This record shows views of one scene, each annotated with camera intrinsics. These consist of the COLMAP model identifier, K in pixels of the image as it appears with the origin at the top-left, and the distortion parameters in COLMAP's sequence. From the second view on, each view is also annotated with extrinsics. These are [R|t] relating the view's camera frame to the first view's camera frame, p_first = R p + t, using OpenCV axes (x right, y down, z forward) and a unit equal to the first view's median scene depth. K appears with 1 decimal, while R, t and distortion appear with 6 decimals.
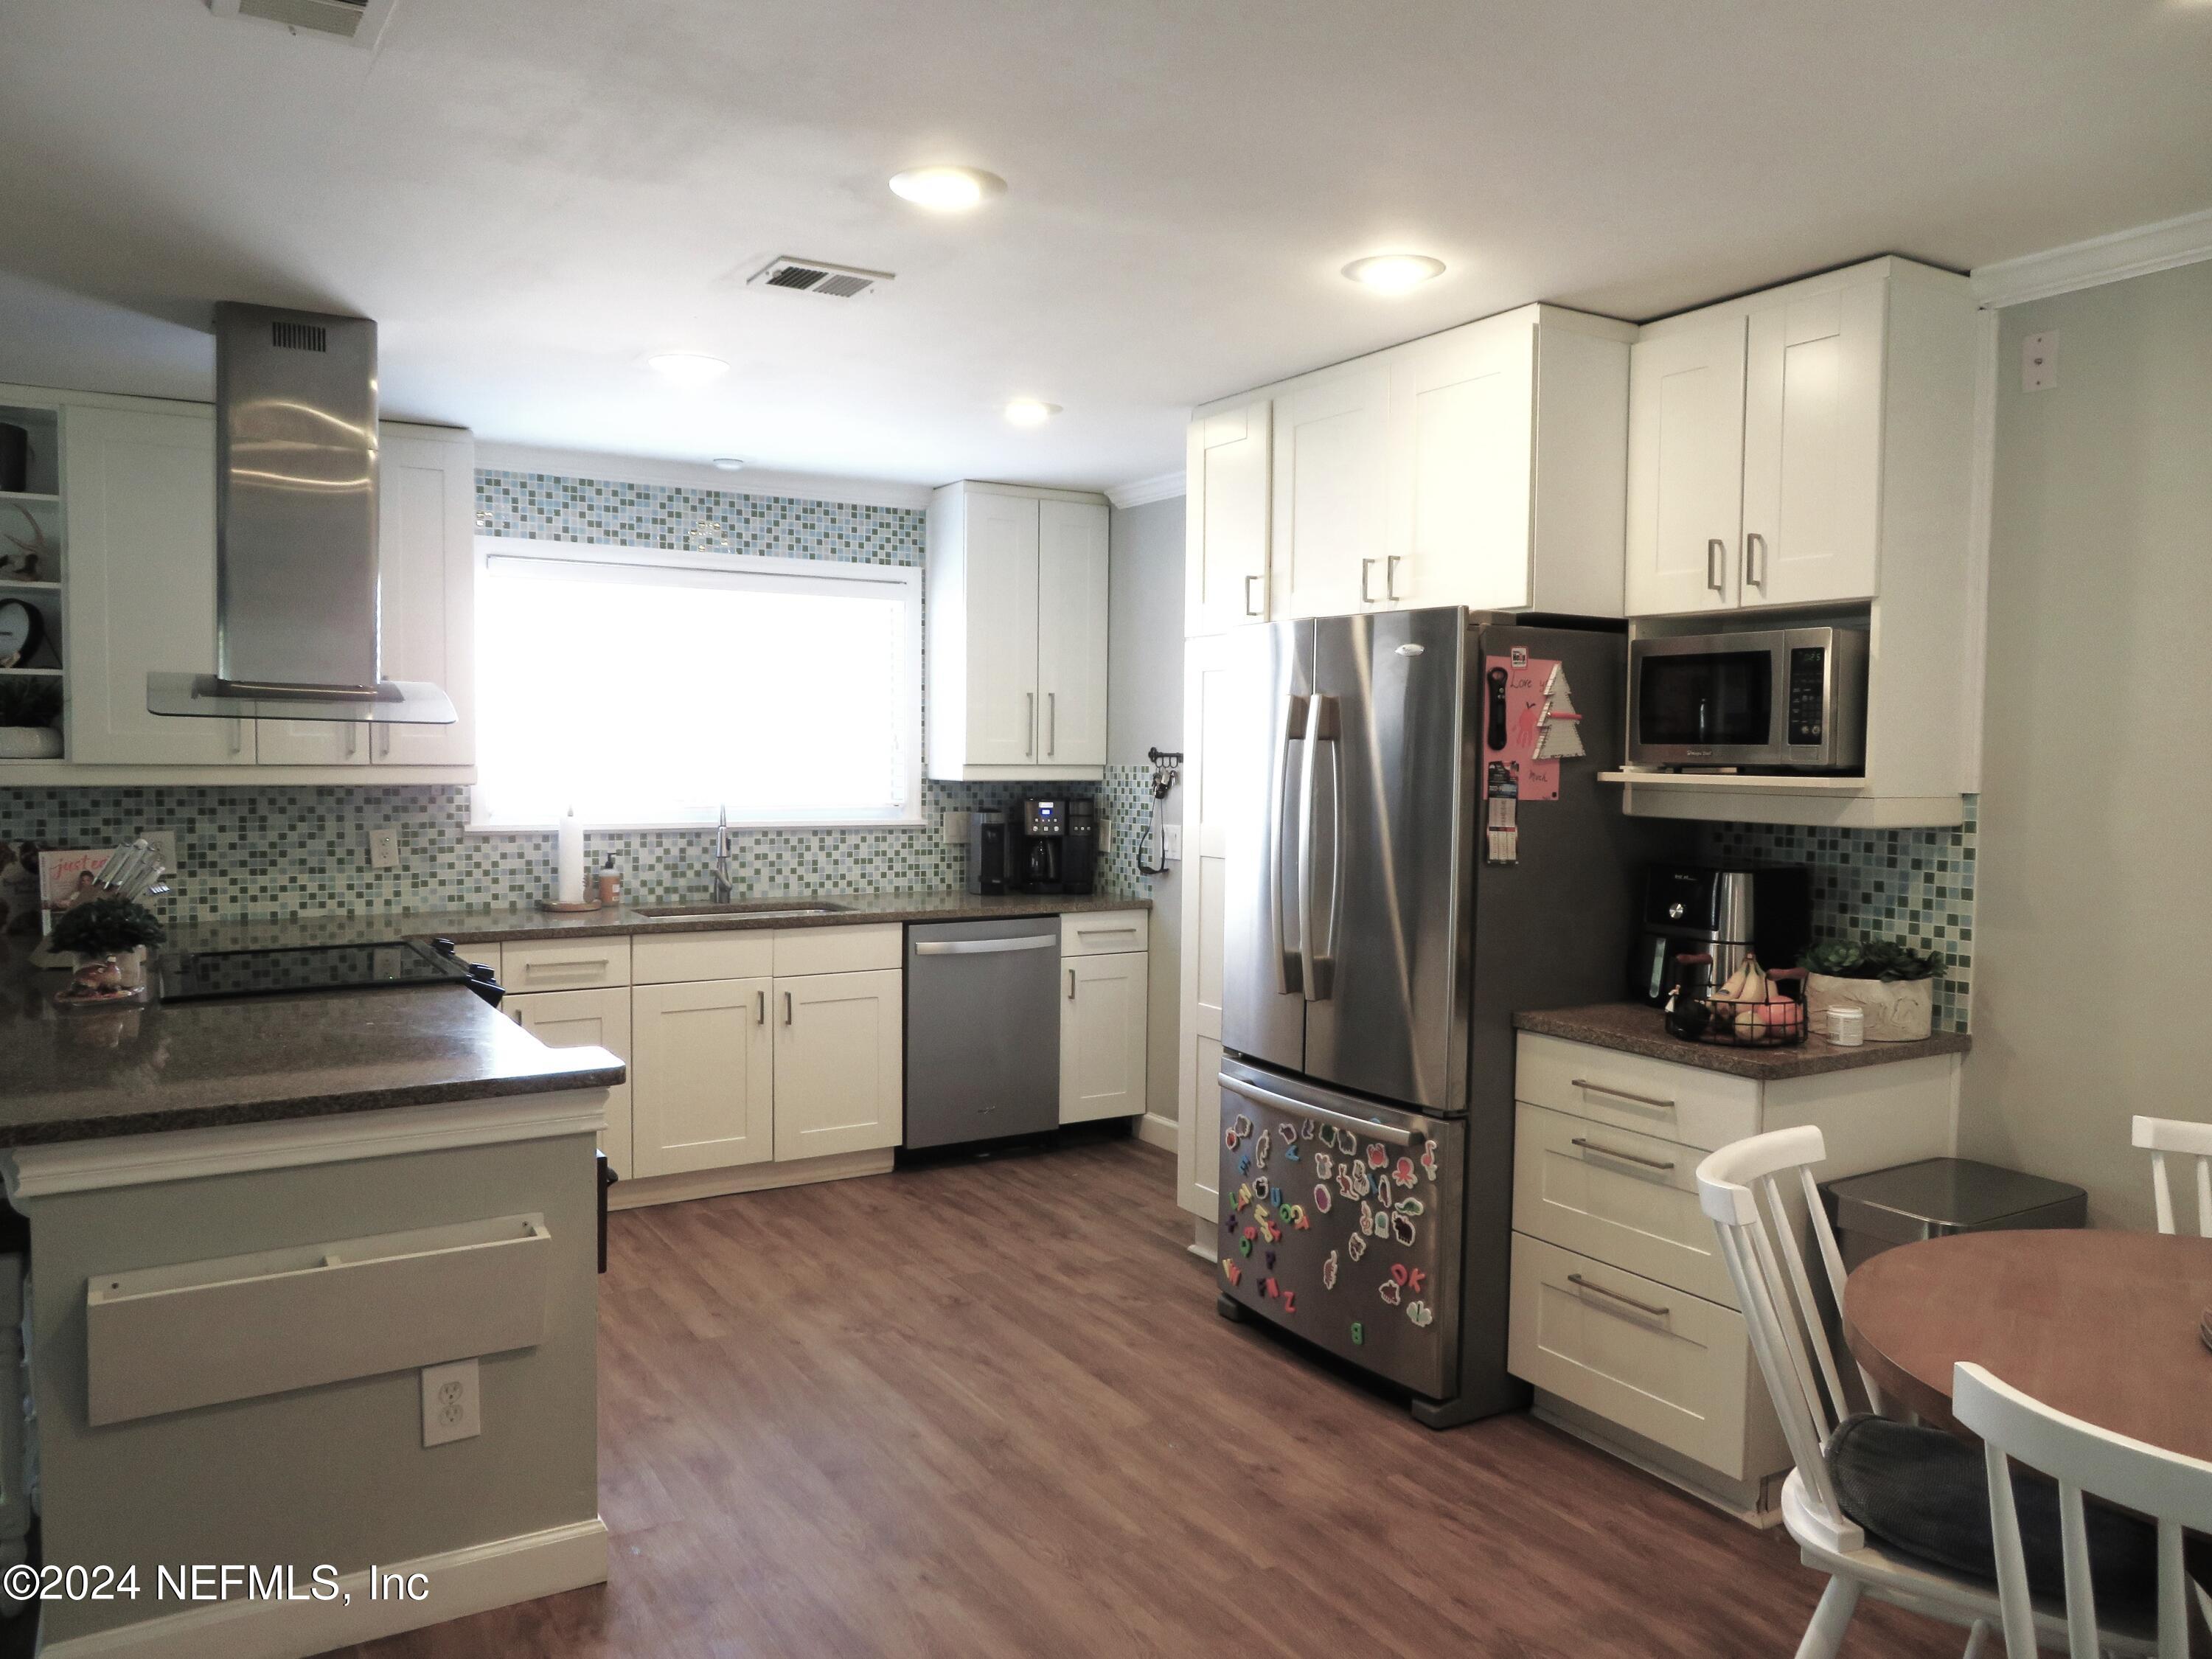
lens RADIAL K [[1591.2, 0, 1106.0], [0, 1591.2, 829.5], [0, 0, 1]] dist [-0.012500, -0.002885]
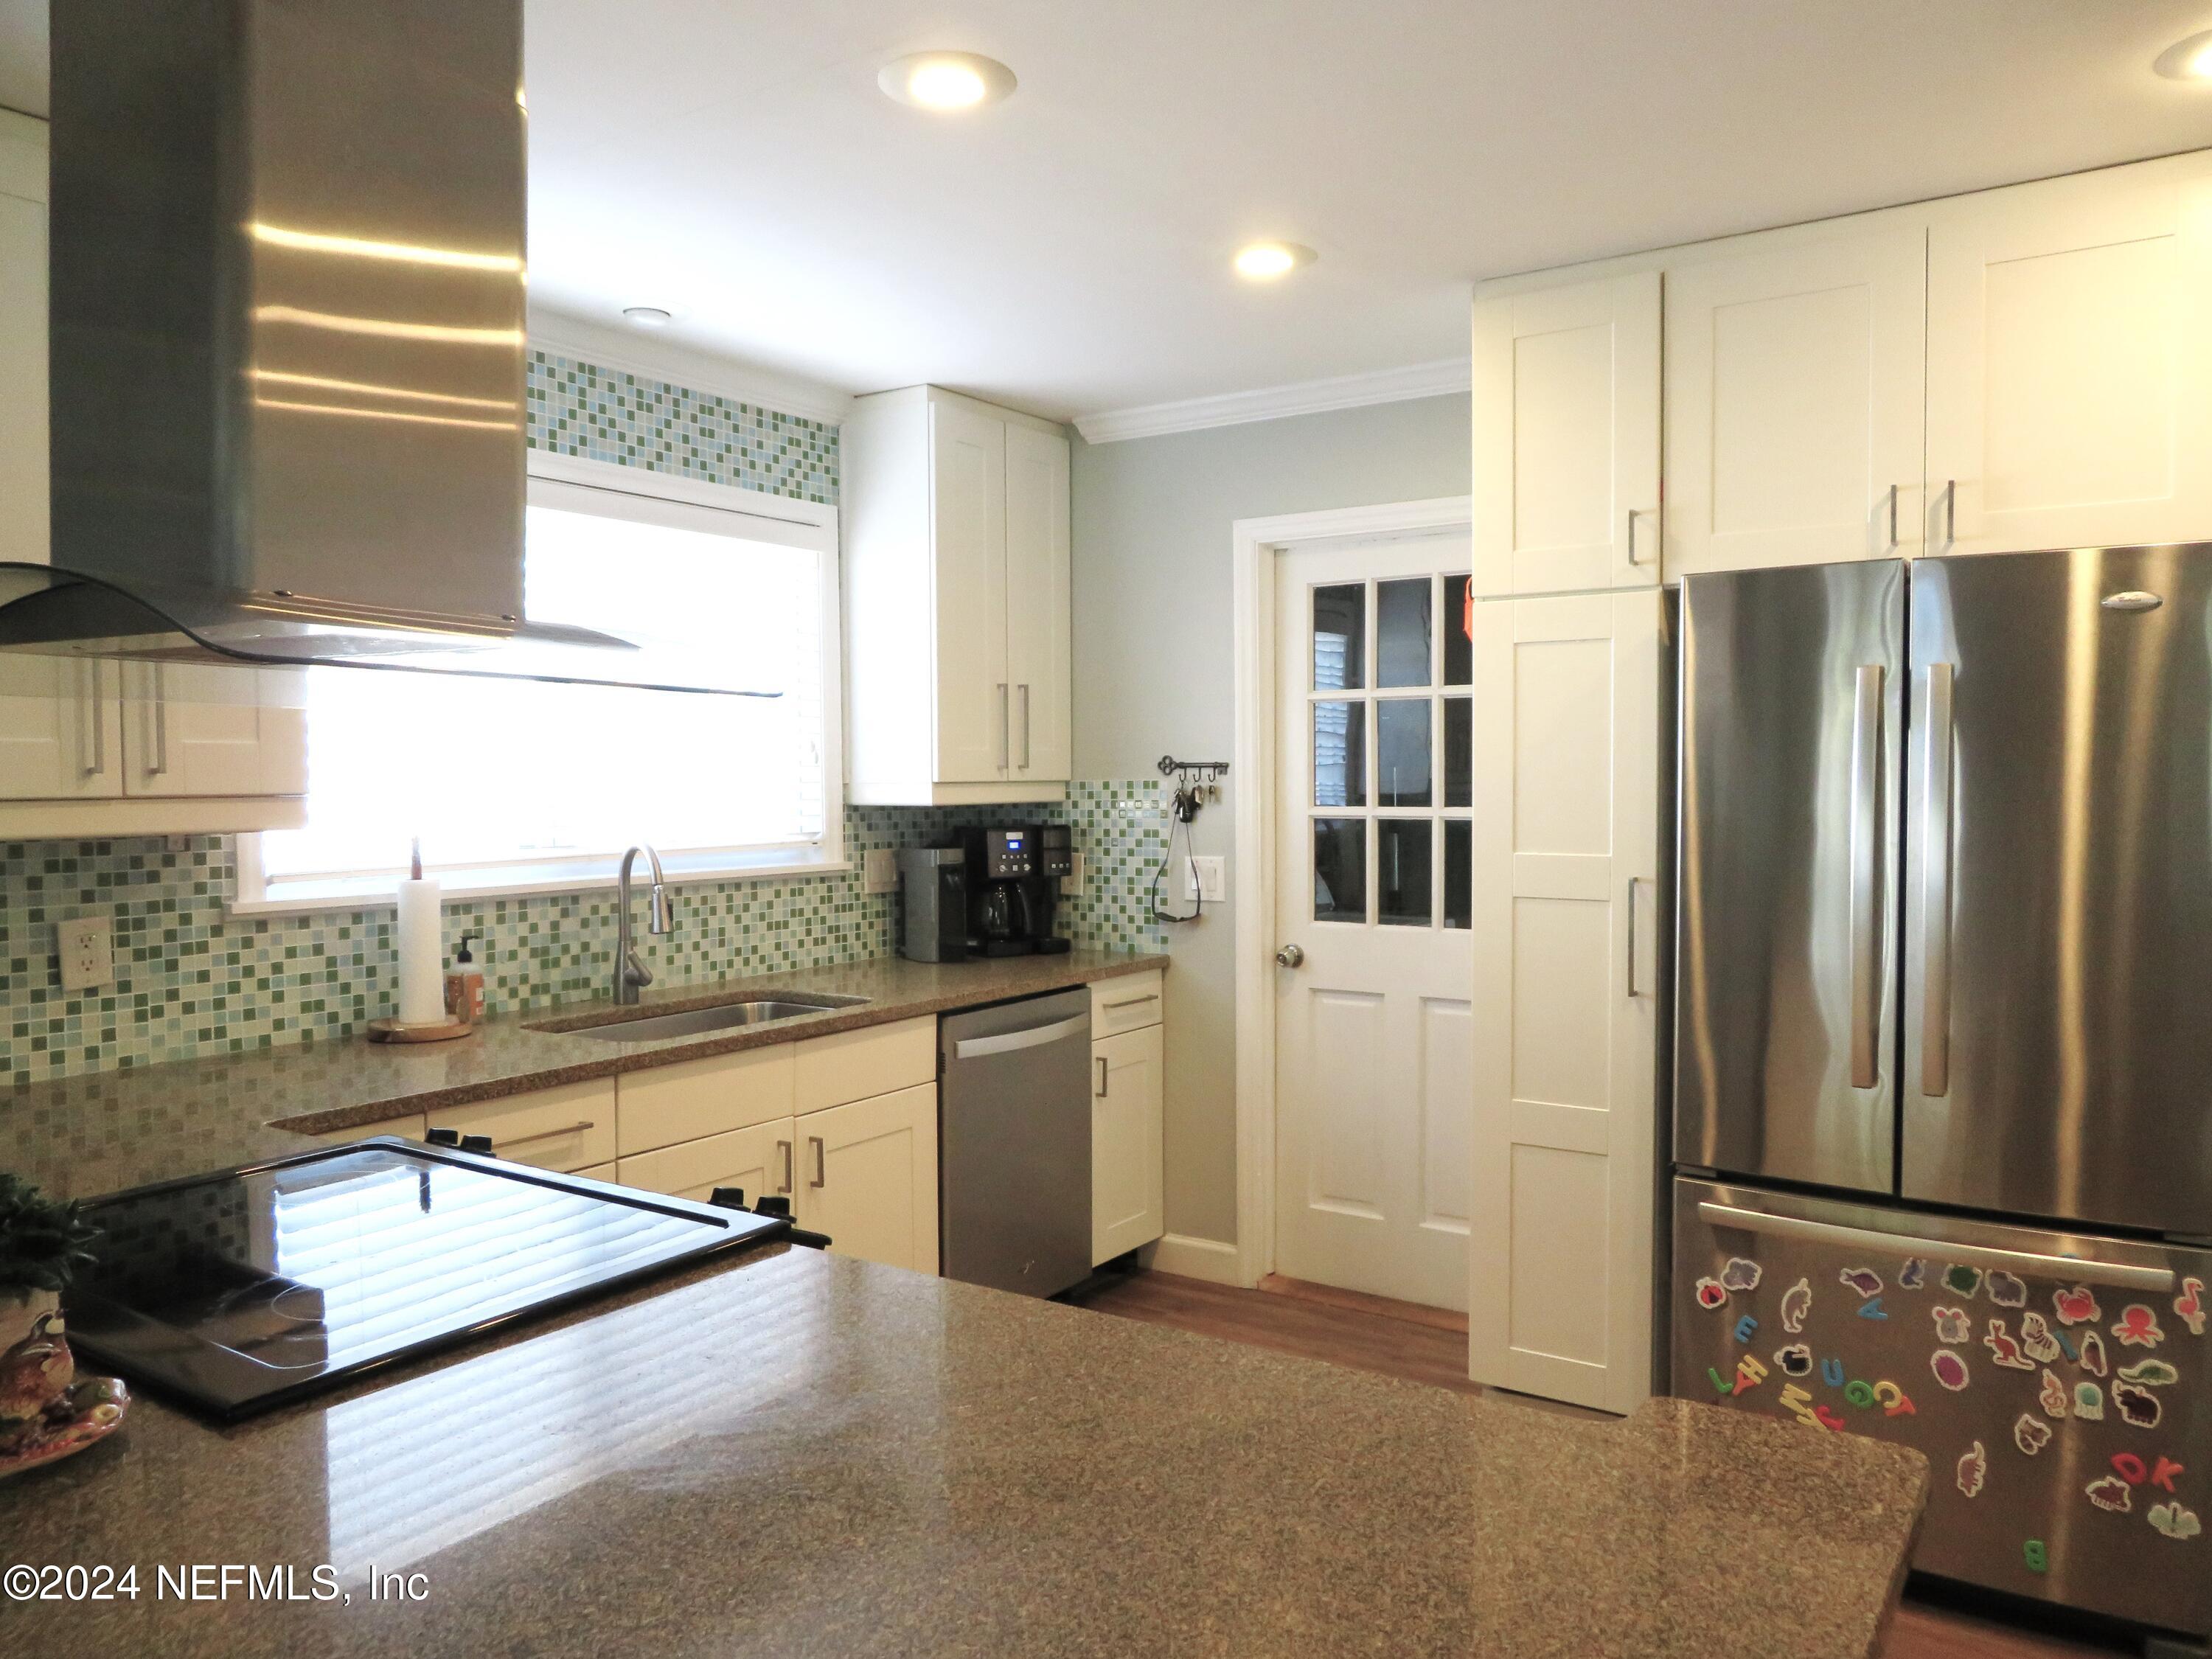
lens RADIAL K [[1584.2, 0, 1092.7], [0, 1584.2, 825.5], [0, 0, 1]] dist [-0.008443, -0.001886]
pose [[0.910935, -0.029051, 0.411527, -0.348717], [0.036249, 0.999296, -0.009695, -0.013277], [-0.410955, 0.023749, 0.911346, 0.356478]]
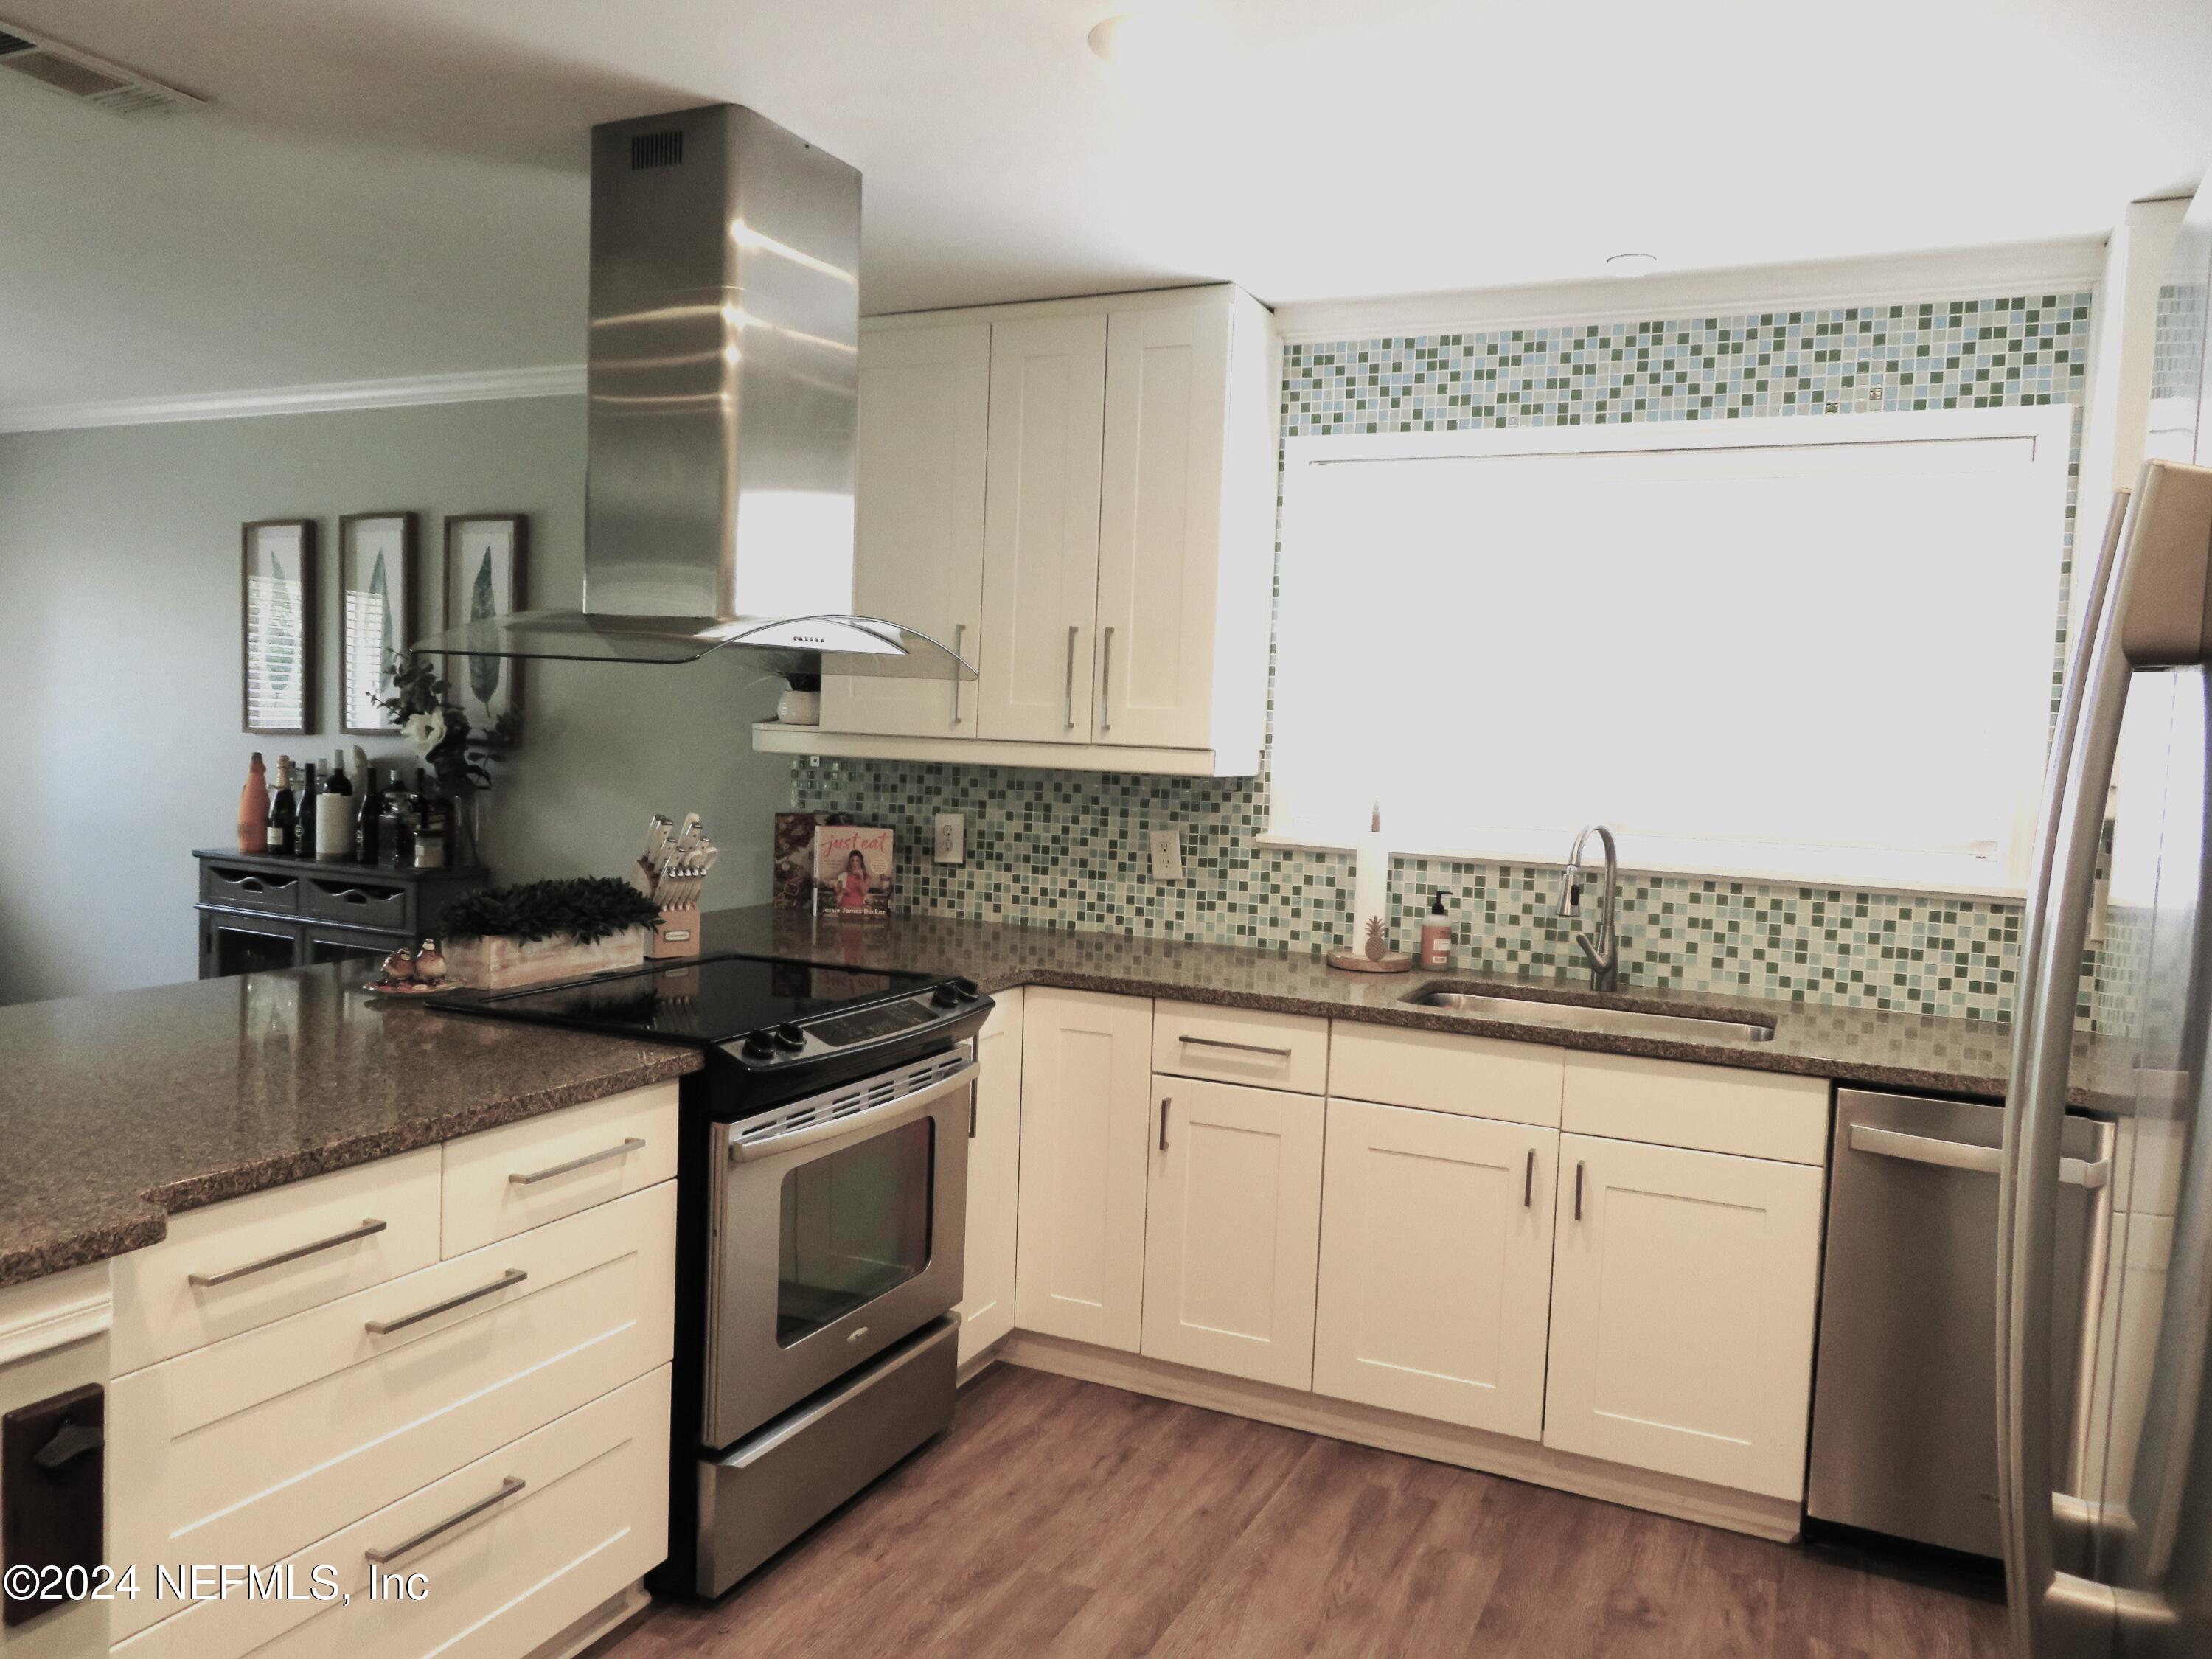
lens RADIAL K [[1600.7, 0, 1114.5], [0, 1600.7, 823.4], [0, 0, 1]] dist [-0.002264, 0.002422]
pose [[0.552461, 0.063029, -0.831152, 0.174007], [-0.076140, 0.996784, 0.024979, -0.020383], [0.830054, 0.049484, 0.555484, 0.522097]]
